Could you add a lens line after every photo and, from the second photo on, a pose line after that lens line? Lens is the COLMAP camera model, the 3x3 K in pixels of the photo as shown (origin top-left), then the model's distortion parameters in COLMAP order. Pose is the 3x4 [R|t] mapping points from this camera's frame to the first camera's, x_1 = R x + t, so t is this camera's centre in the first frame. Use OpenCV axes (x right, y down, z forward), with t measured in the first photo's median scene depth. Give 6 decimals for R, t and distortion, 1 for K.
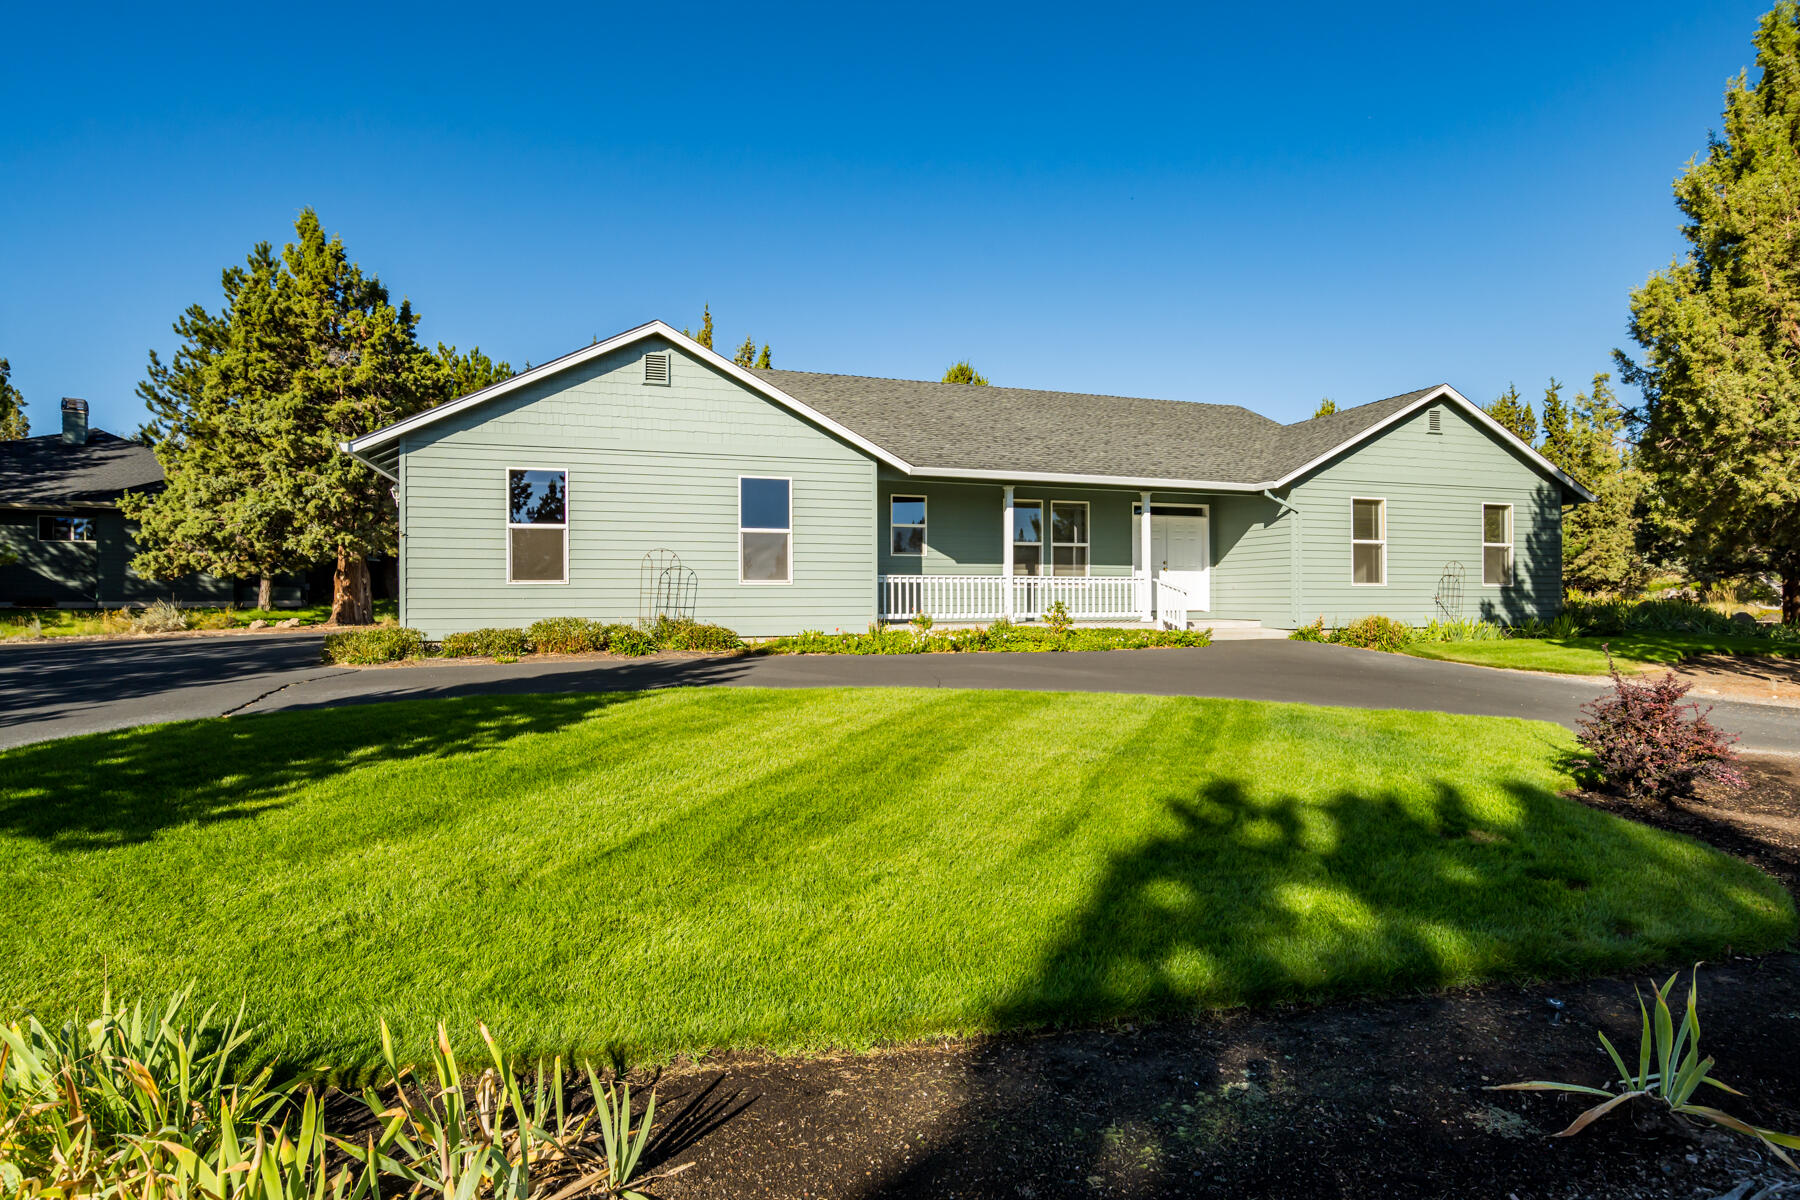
lens RADIAL K [[920.5, 0, 898.3], [0, 920.5, 598.6], [0, 0, 1]] dist [-0.001010, 0.000859]
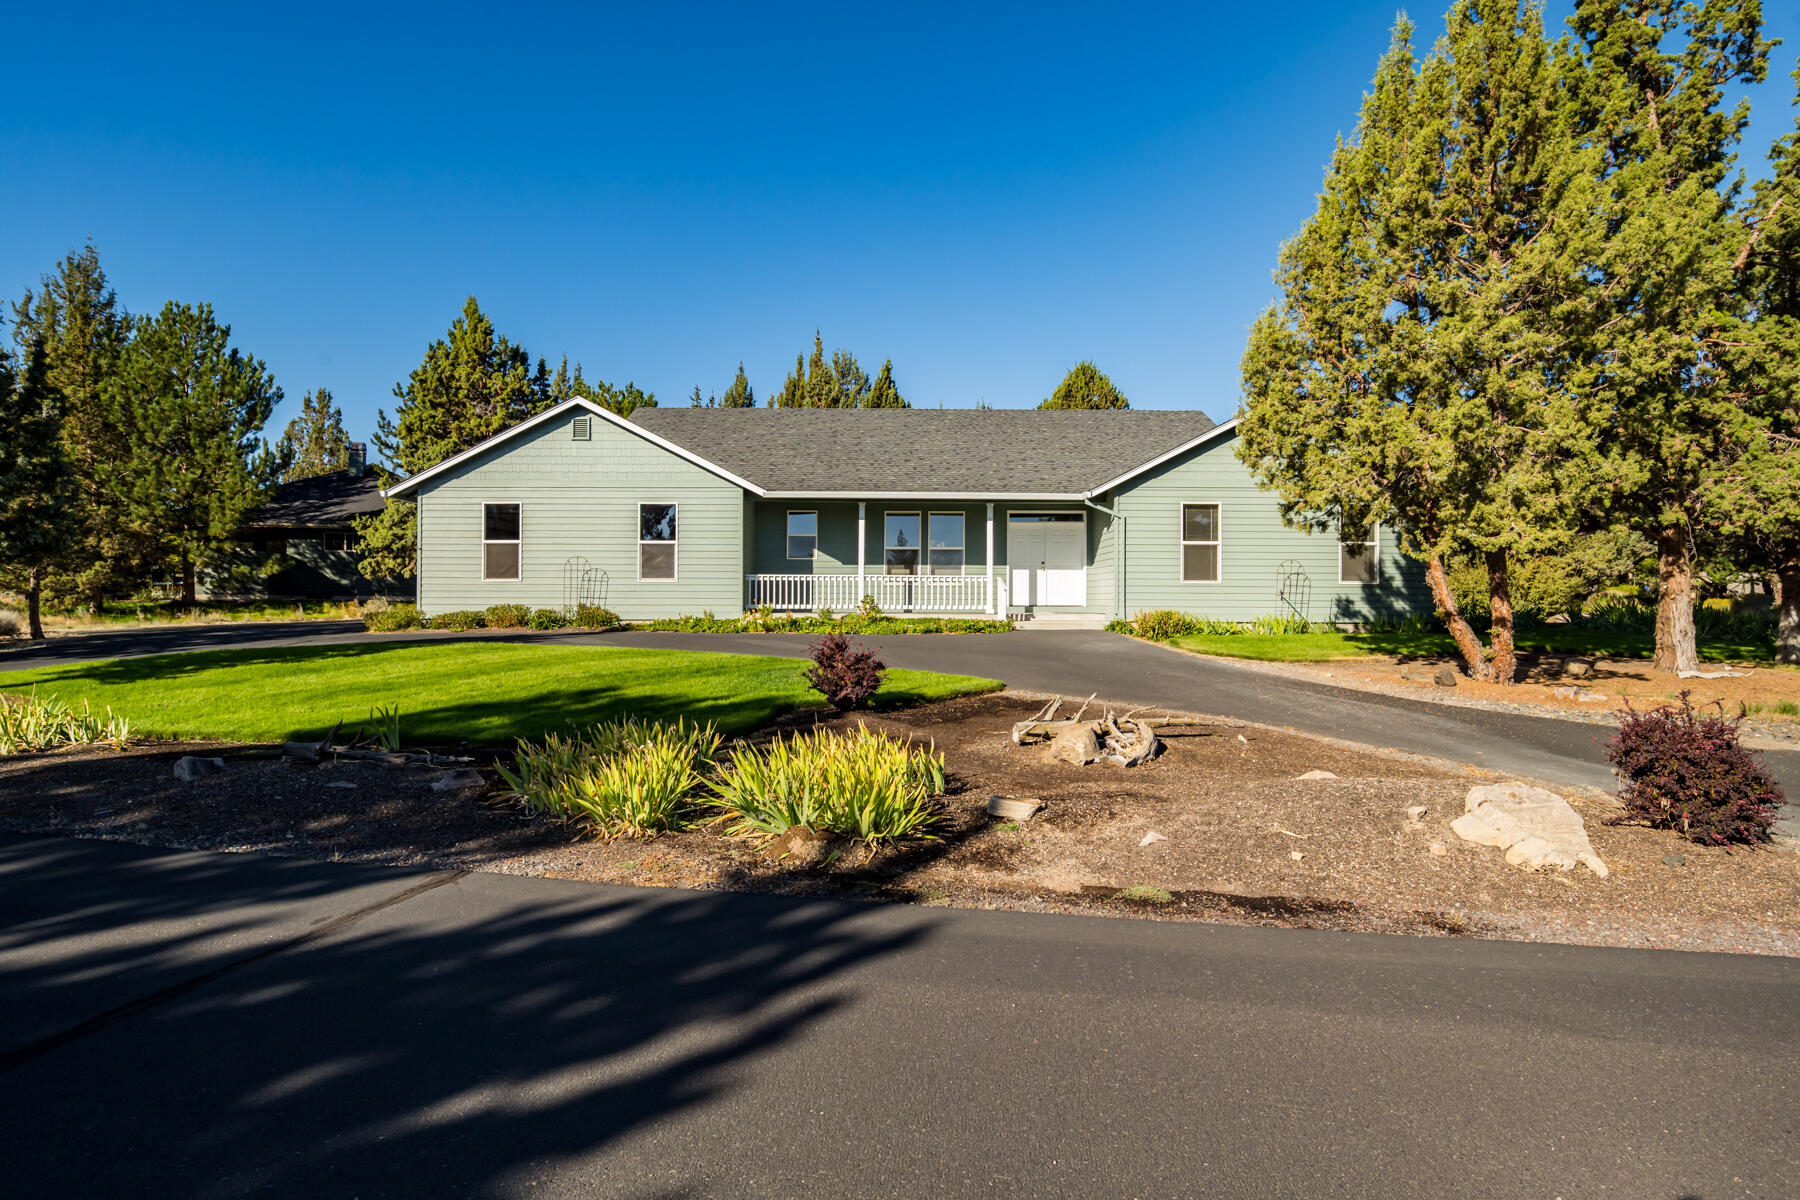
lens RADIAL K [[1003.7, 0, 902.2], [0, 1003.7, 598.9], [0, 0, 1]] dist [-0.001100, -0.000315]
pose [[0.953706, 0.004402, -0.300708, 0.528036], [-0.004566, 0.999990, 0.000157, 0.006889], [0.300705, 0.001223, 0.953716, -0.251423]]
